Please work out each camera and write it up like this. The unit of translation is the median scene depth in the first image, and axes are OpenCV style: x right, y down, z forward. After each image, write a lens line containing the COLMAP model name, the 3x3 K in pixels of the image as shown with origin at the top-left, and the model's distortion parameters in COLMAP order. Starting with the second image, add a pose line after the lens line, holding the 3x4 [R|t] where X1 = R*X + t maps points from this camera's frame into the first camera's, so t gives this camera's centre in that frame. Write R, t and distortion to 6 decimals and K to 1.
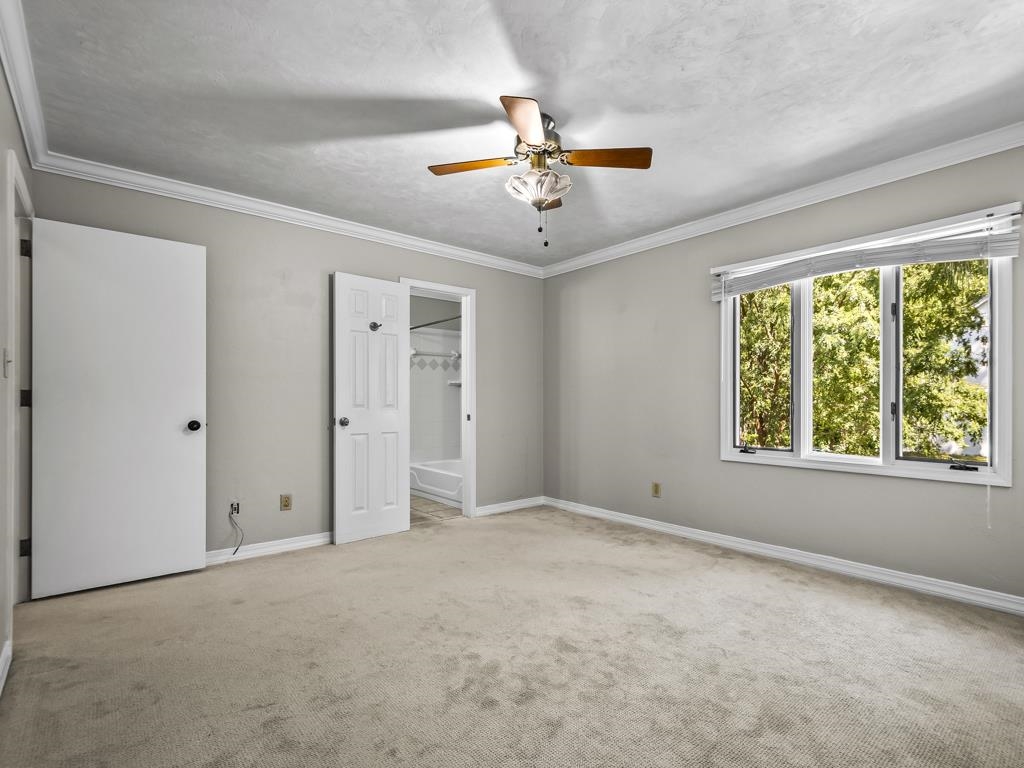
lens RADIAL K [[505.1, 0, 513.5], [0, 505.1, 398.5], [0, 0, 1]] dist [-0.001720, 0.000847]
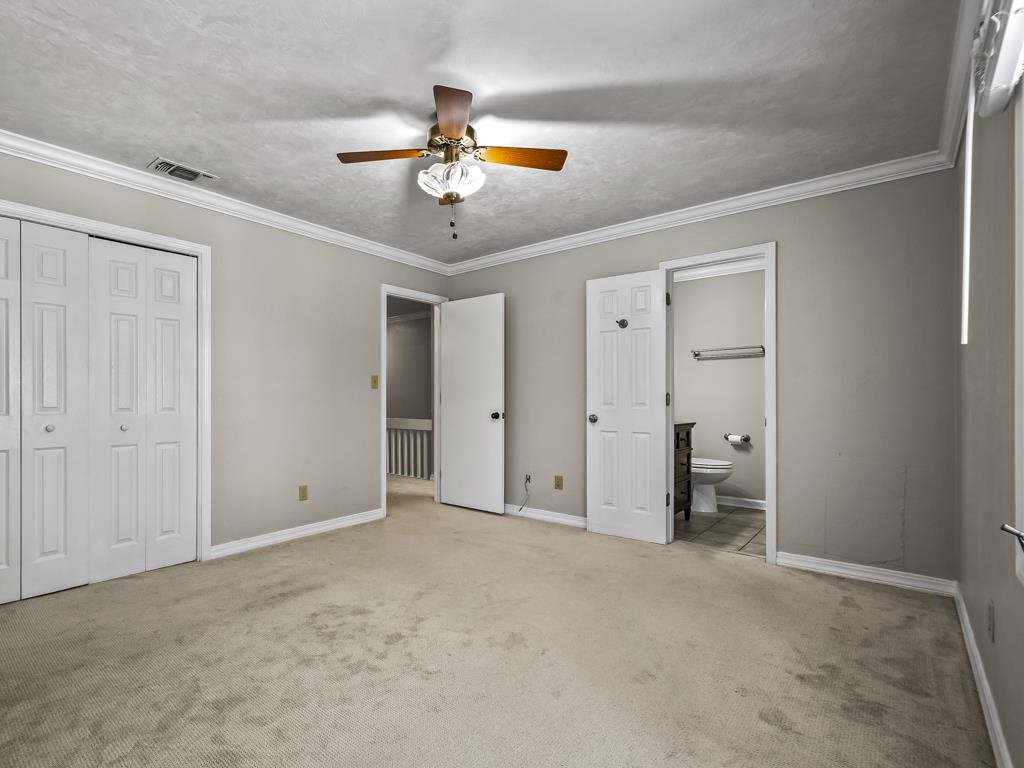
lens RADIAL K [[505.1, 0, 495.4], [0, 505.1, 399.4], [0, 0, 1]] dist [-0.001720, 0.000847]
pose [[0.173747, -0.000344, -0.984790, 0.700852], [0.001516, 0.999999, -0.000082, 0.005024], [0.984789, -0.001479, 0.173747, 0.625079]]
